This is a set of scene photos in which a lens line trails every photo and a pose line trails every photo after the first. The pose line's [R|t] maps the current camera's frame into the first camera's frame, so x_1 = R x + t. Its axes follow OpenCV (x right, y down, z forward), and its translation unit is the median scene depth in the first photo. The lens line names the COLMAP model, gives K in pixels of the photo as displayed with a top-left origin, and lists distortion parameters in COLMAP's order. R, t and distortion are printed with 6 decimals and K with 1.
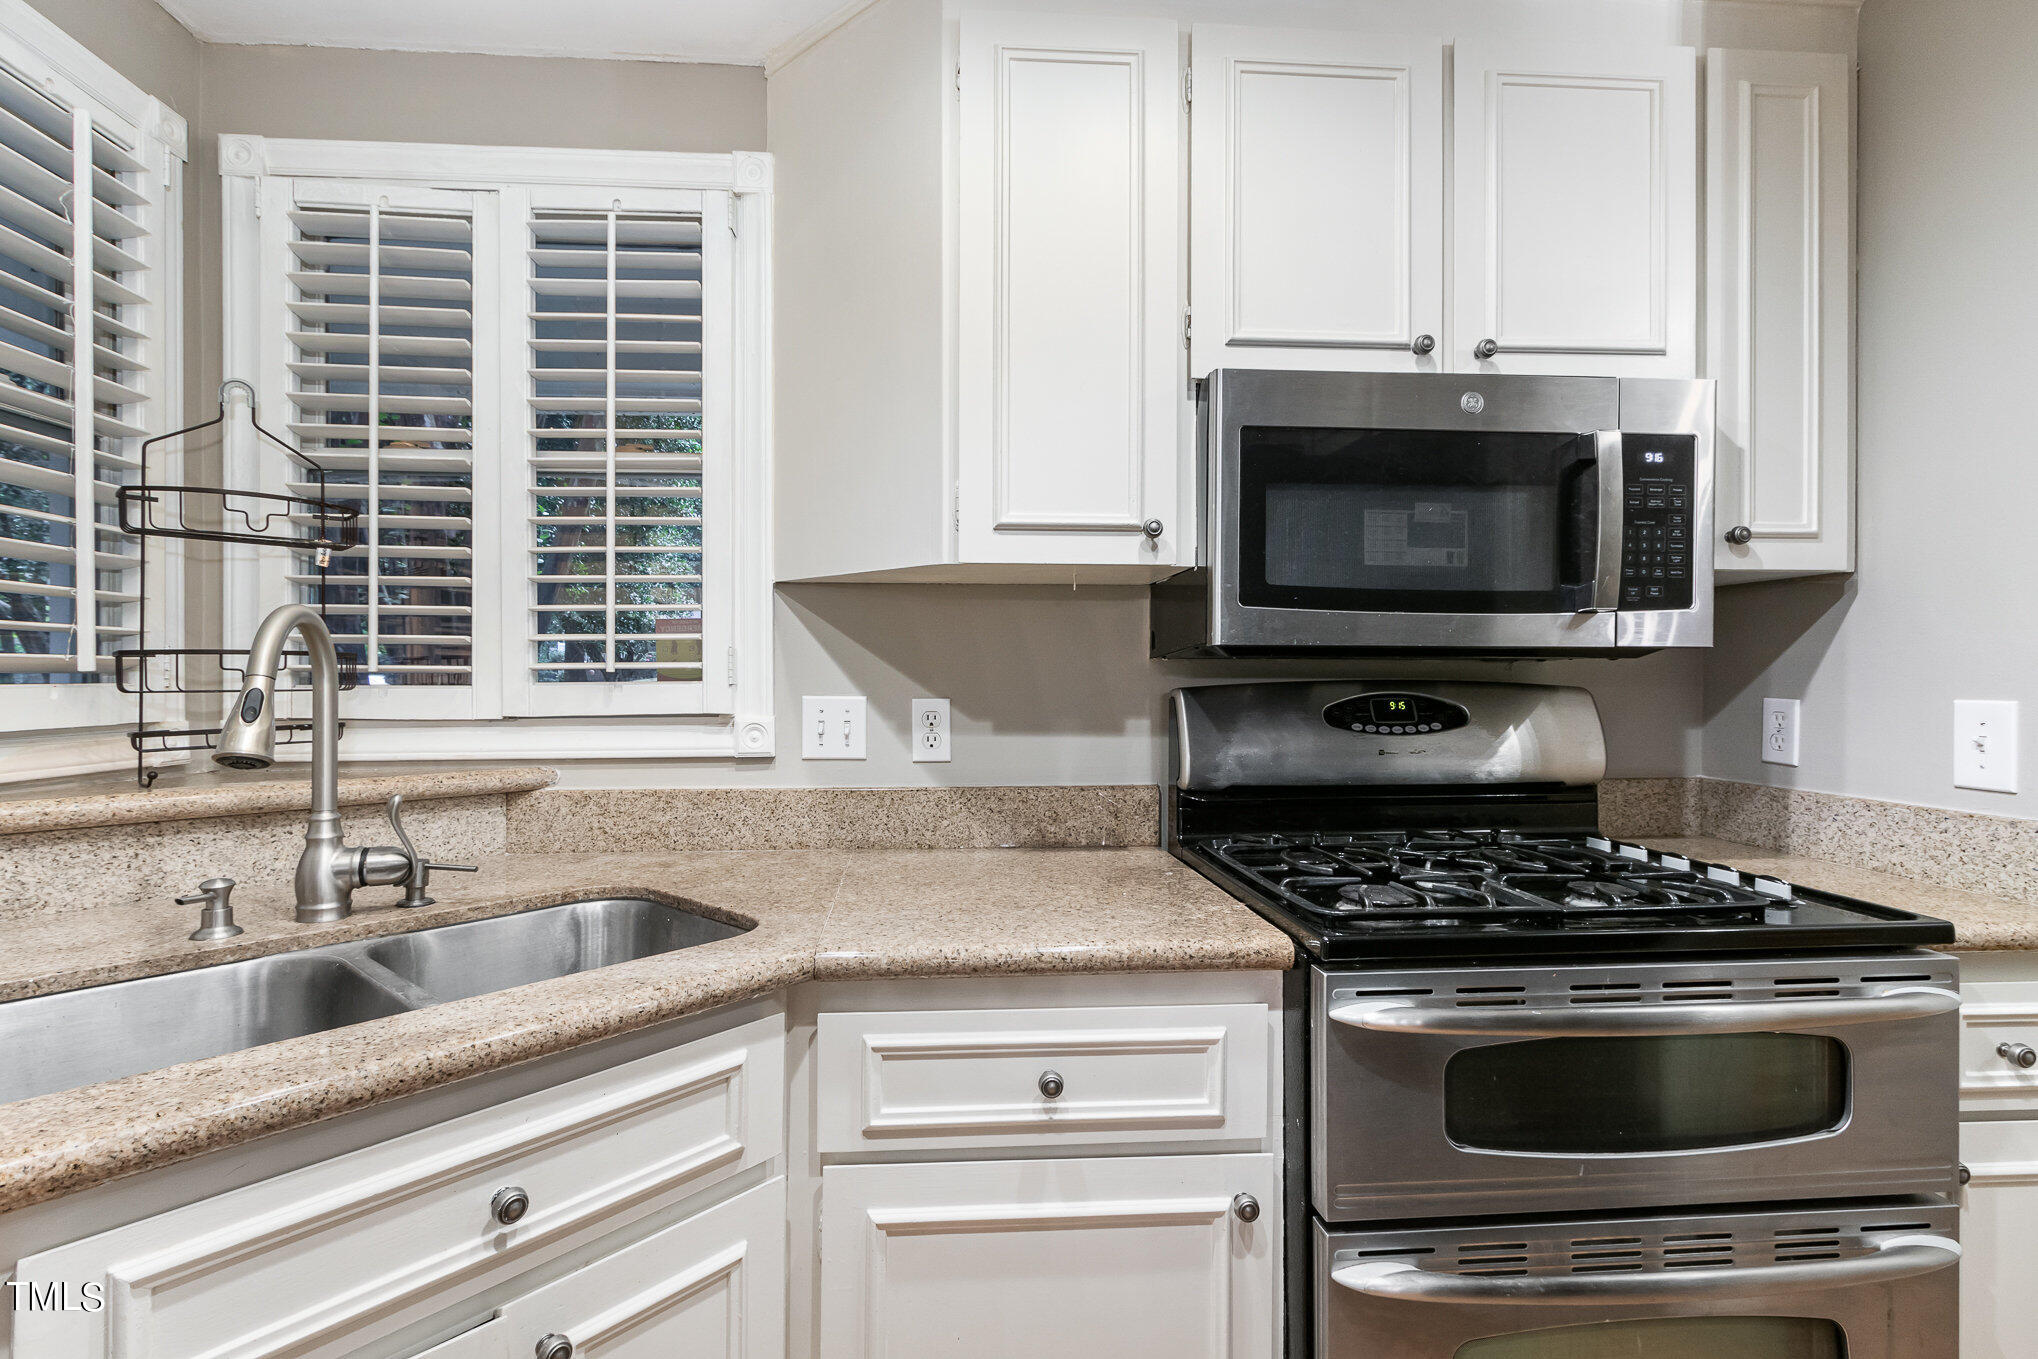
lens RADIAL K [[930.8, 0, 1004.3], [0, 930.8, 682.4], [0, 0, 1]] dist [0.002192, -0.000272]
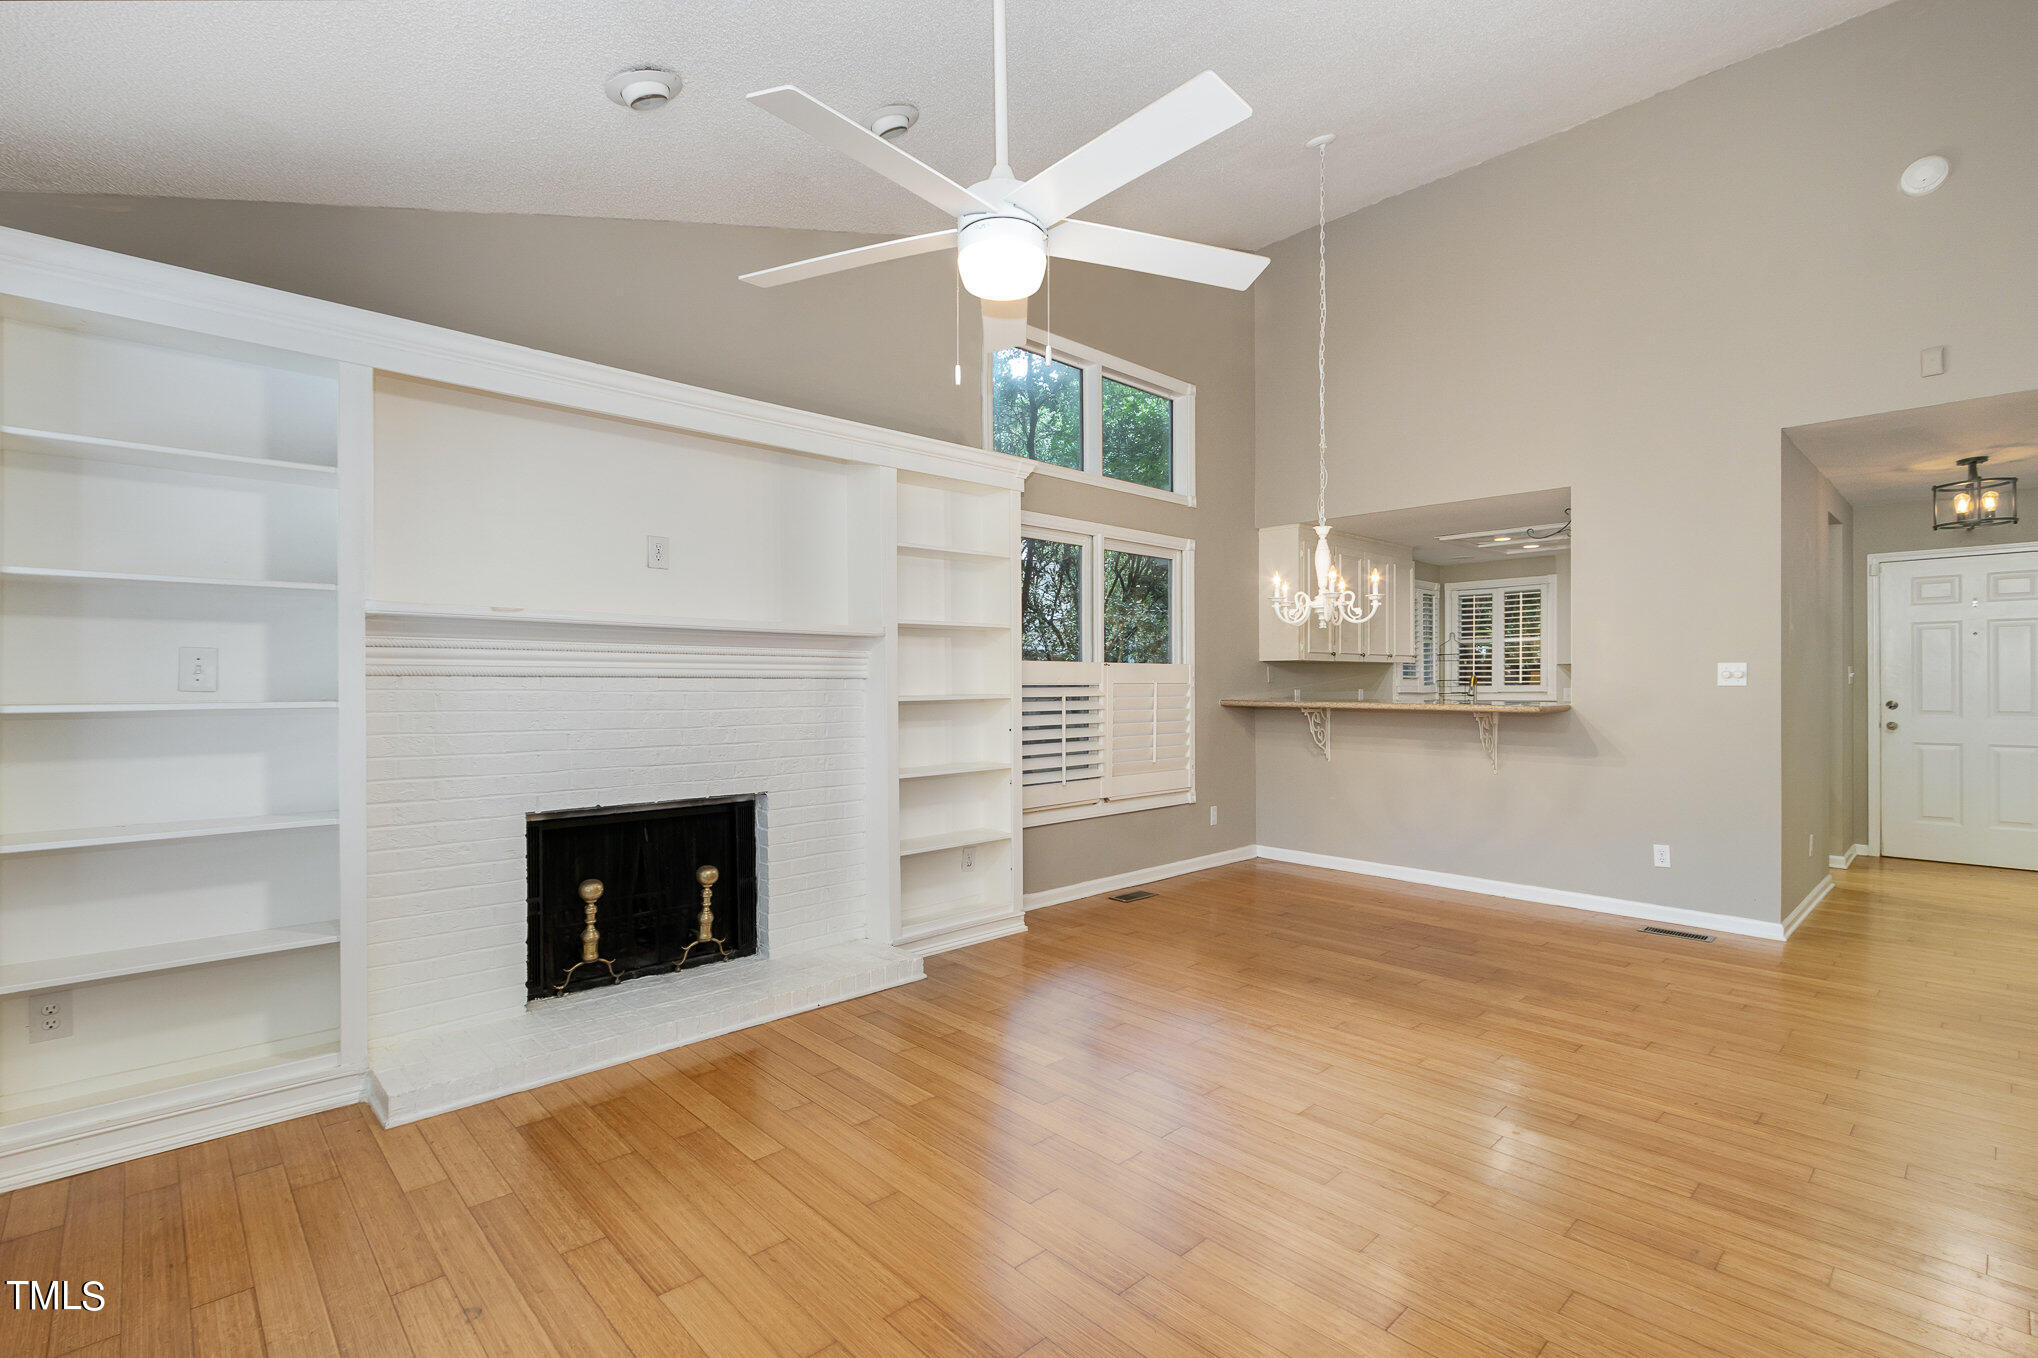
lens RADIAL K [[930.8, 0, 1016.3], [0, 930.8, 679.9], [0, 0, 1]] dist [0.002192, -0.000272]
pose [[0.619992, -0.003659, -0.784599, 2.096253], [0.000376, 0.999990, -0.004366, -0.009918], [0.784608, 0.002412, 0.619988, -4.866007]]
